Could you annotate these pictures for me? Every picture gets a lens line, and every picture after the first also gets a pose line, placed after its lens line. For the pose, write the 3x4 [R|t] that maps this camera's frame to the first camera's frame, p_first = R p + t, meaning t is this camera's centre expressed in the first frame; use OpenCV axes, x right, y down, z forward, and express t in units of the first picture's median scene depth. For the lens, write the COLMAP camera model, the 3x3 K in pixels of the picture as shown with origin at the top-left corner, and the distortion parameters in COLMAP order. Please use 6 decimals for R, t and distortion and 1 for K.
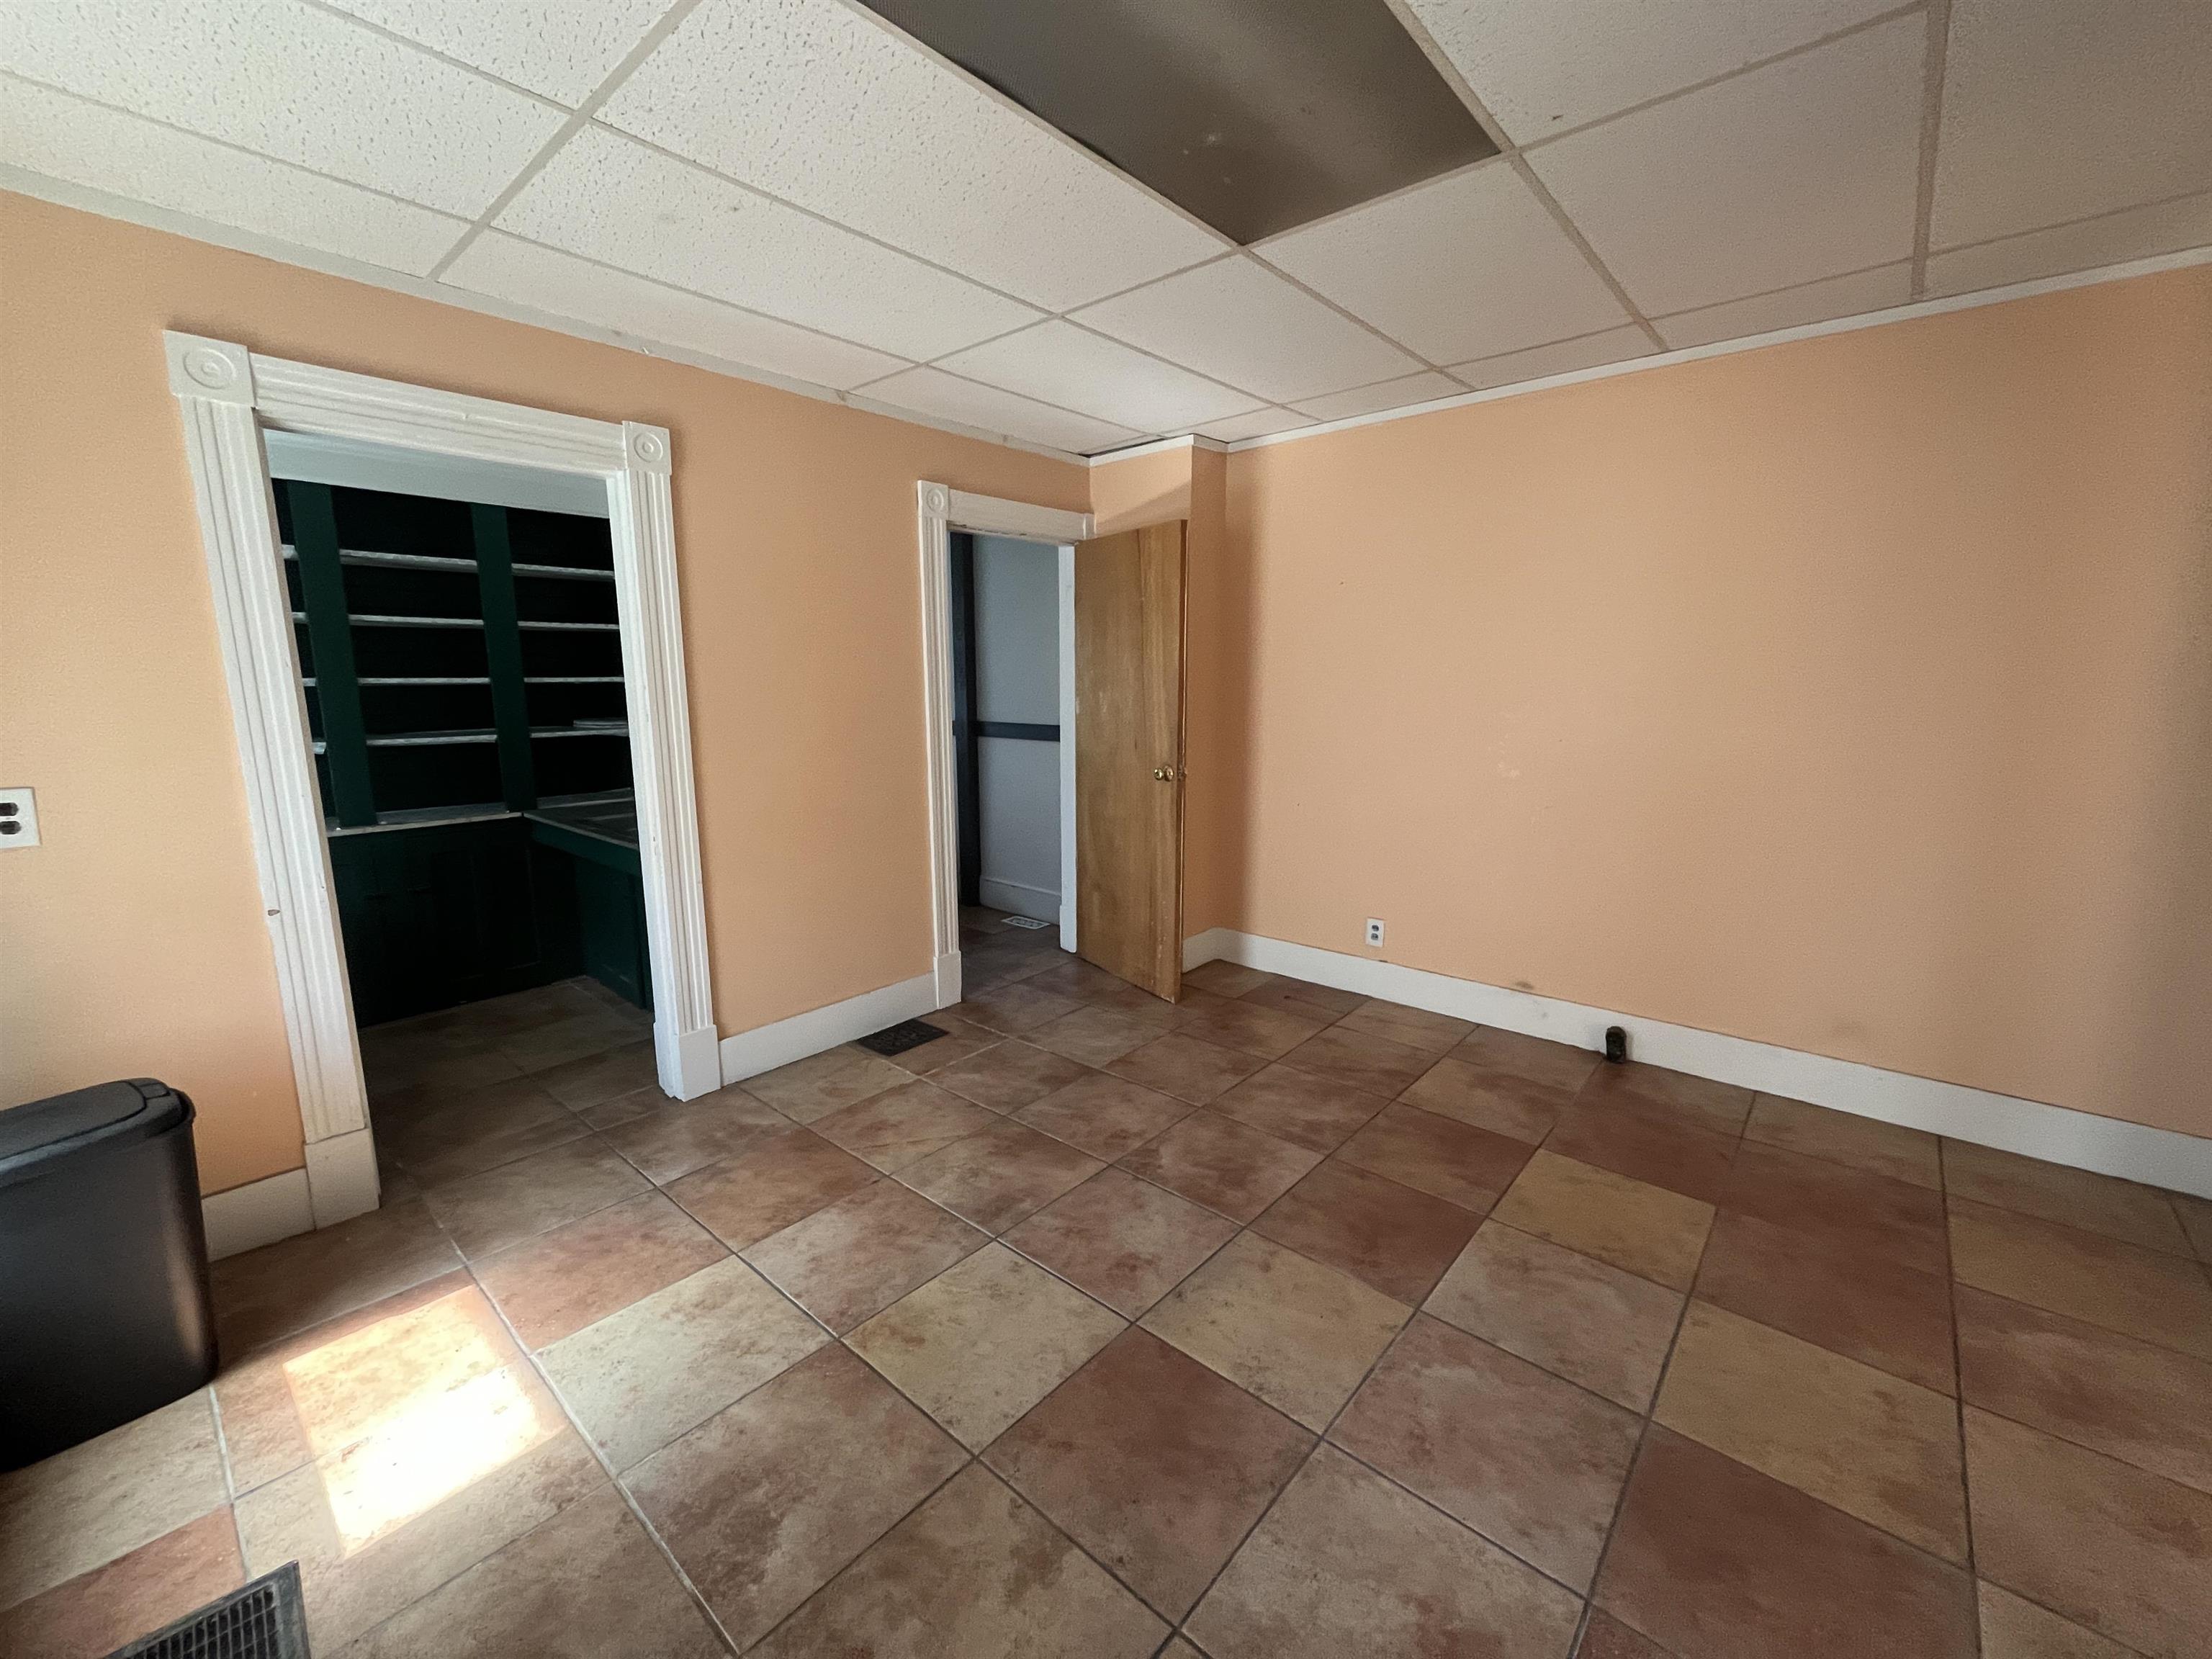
lens RADIAL K [[893.2, 0, 1103.7], [0, 893.2, 826.8], [0, 0, 1]] dist [0.002751, 0.000788]
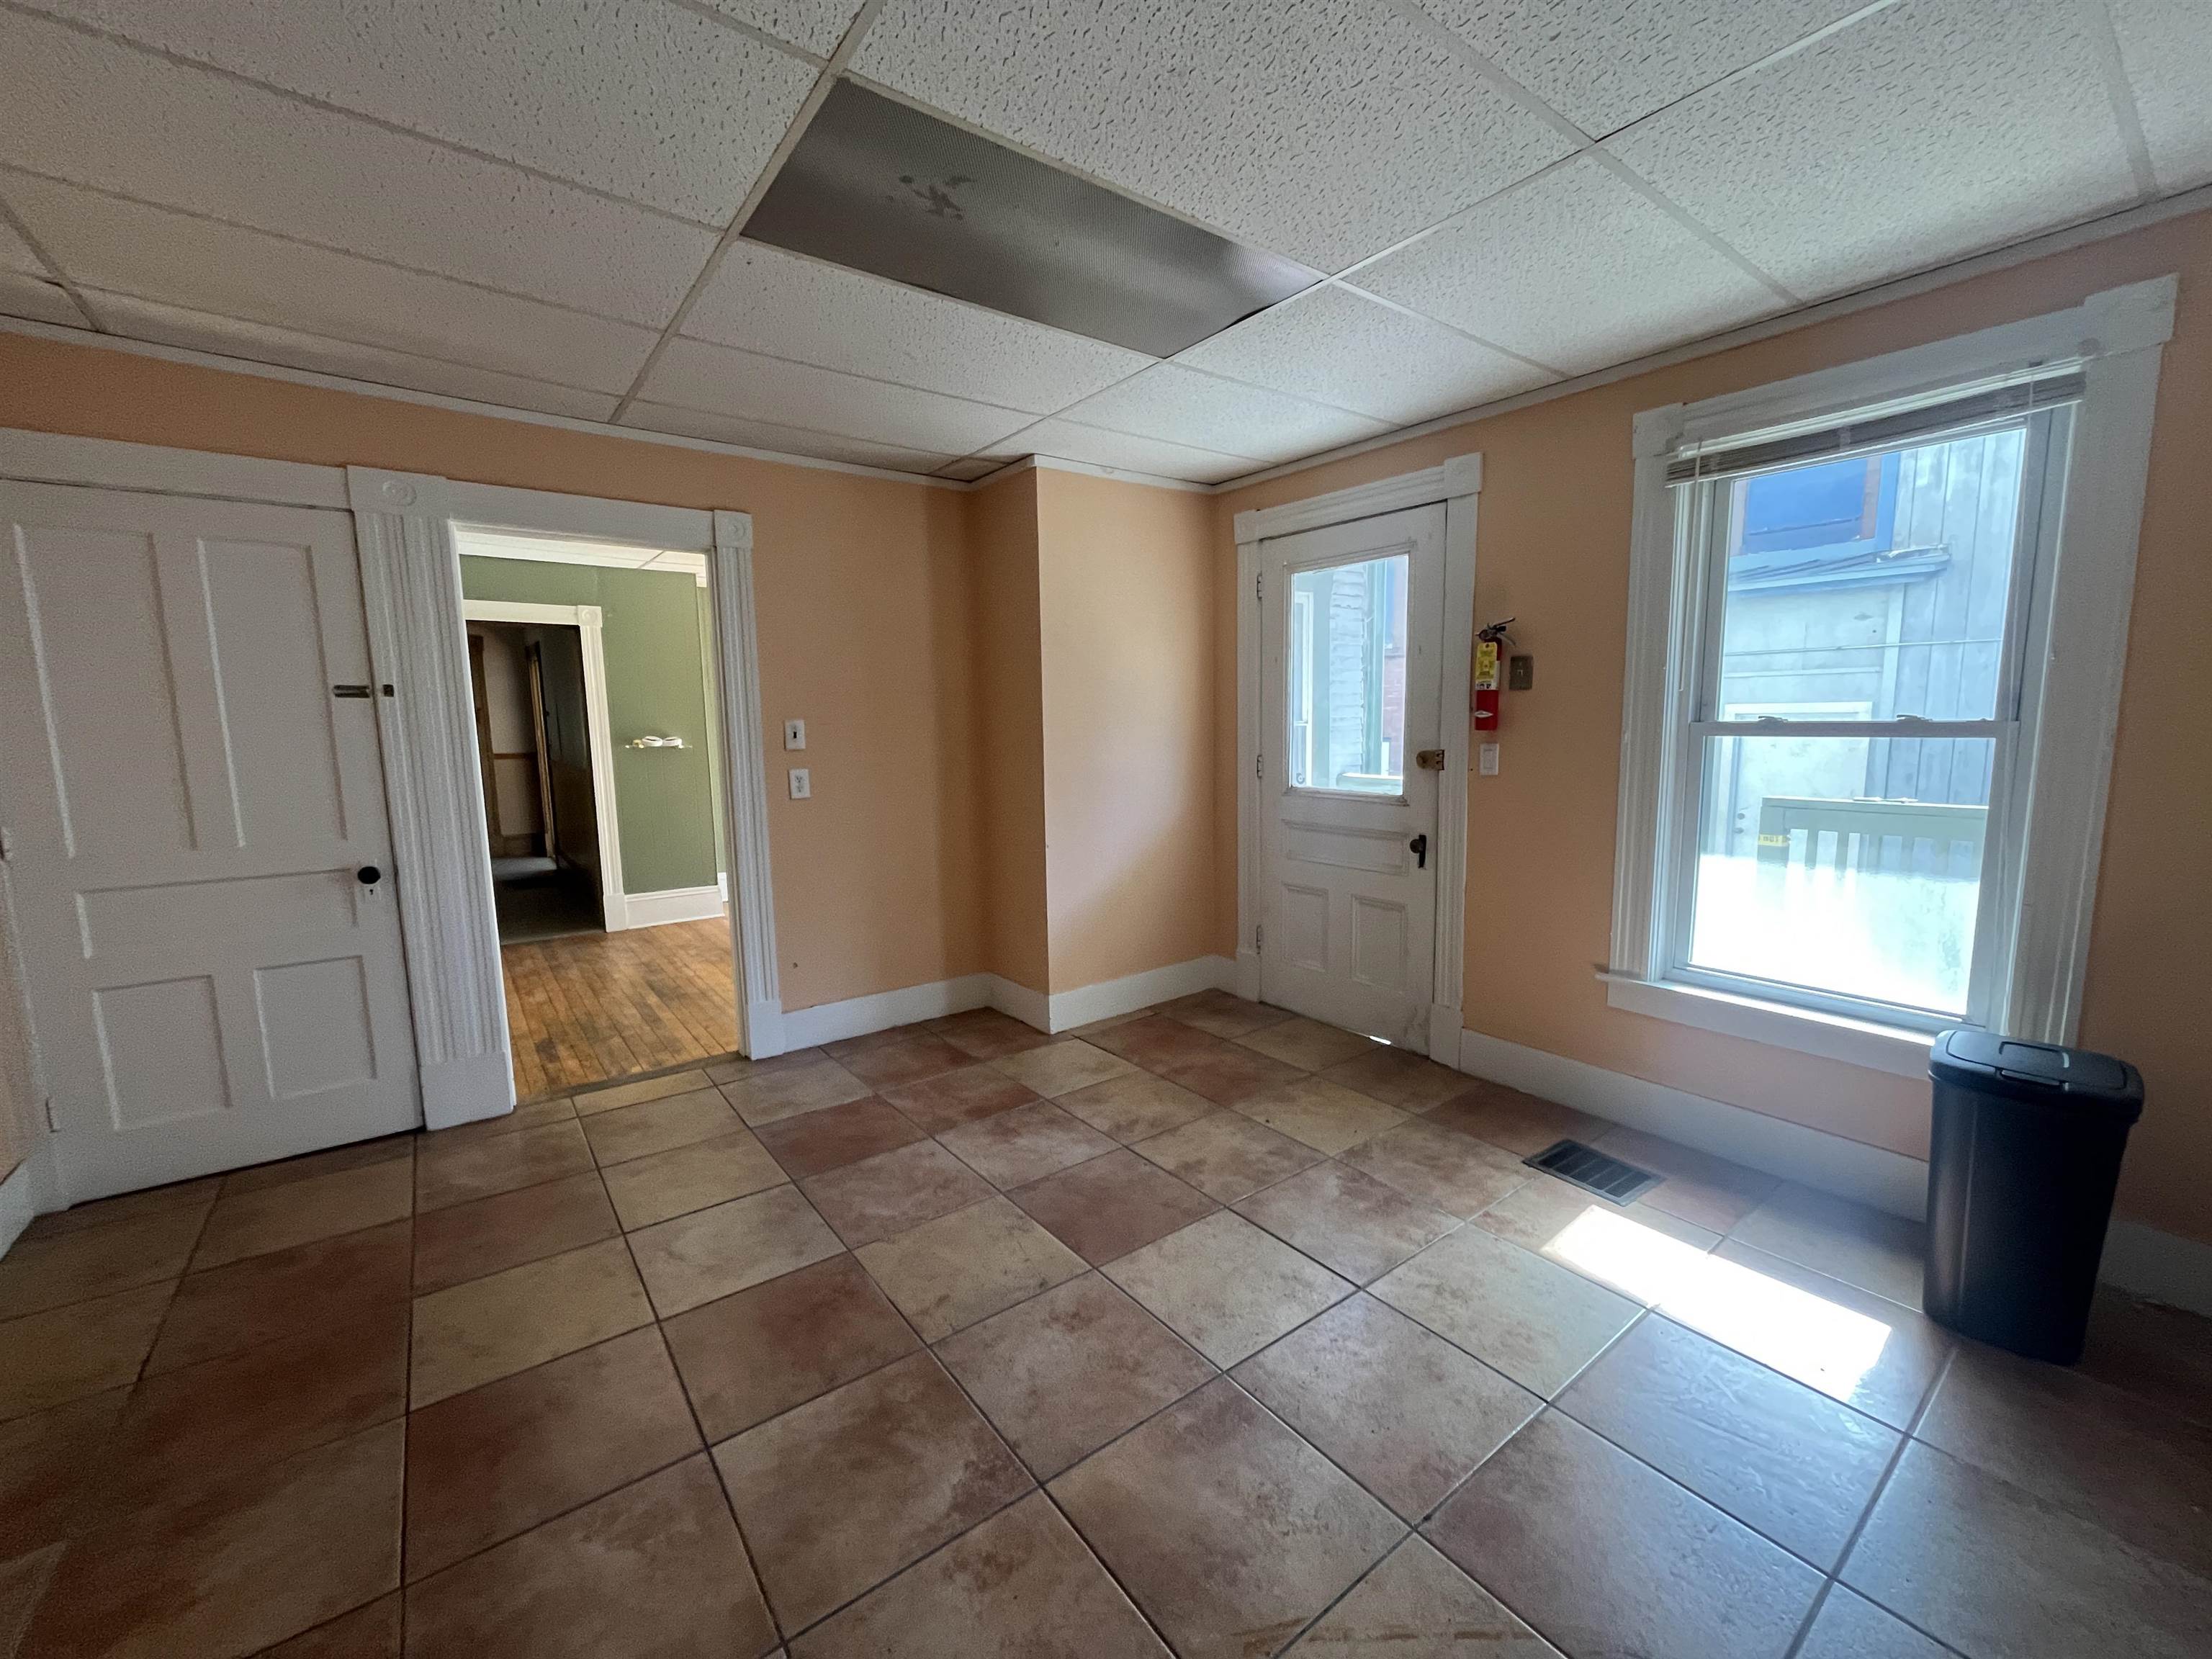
lens RADIAL K [[893.2, 0, 1103.7], [0, 893.2, 826.8], [0, 0, 1]] dist [0.002751, 0.000788]
pose [[-0.977653, -0.009380, 0.210017, -0.193234], [0.052666, 0.956219, 0.287875, -0.279566], [-0.203523, 0.292502, -0.934356, 1.746345]]
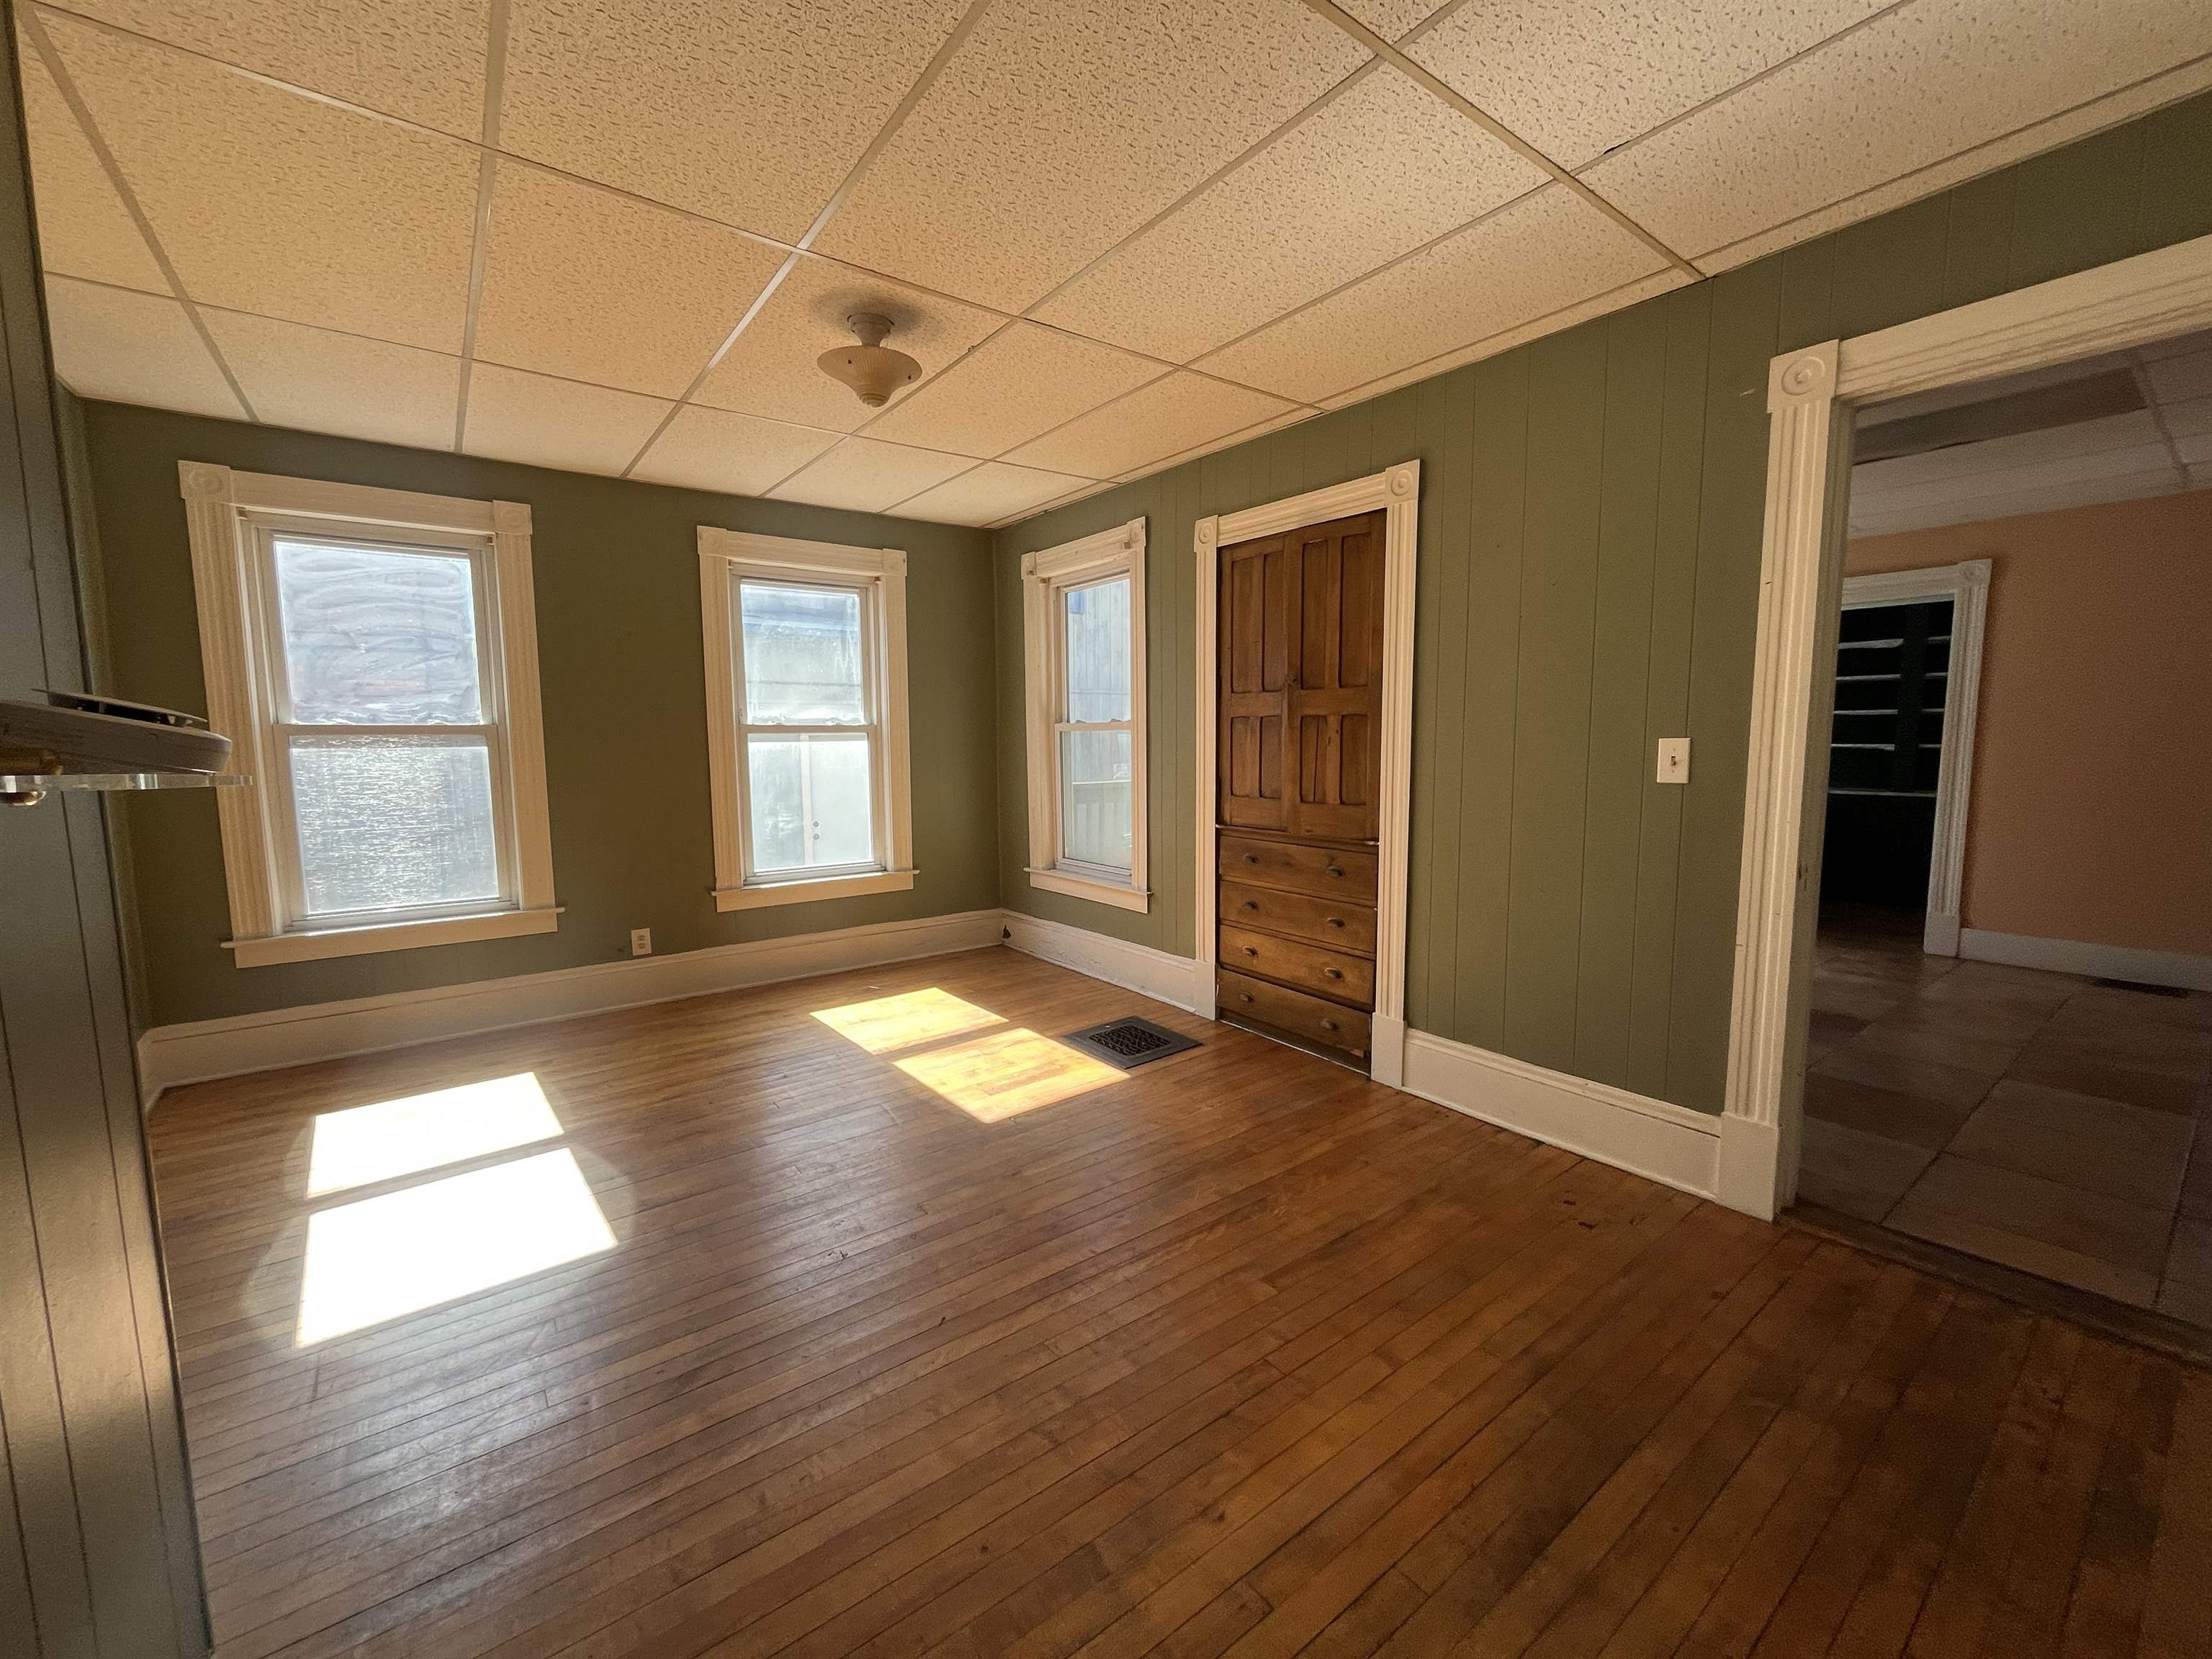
lens RADIAL K [[893.2, 0, 1103.7], [0, 893.2, 826.8], [0, 0, 1]] dist [0.002751, 0.000788]
pose [[-0.208485, 0.100260, -0.972873, 2.069382], [-0.161010, 0.977641, 0.135256, 0.134828], [0.964681, 0.184841, -0.187680, -0.304744]]
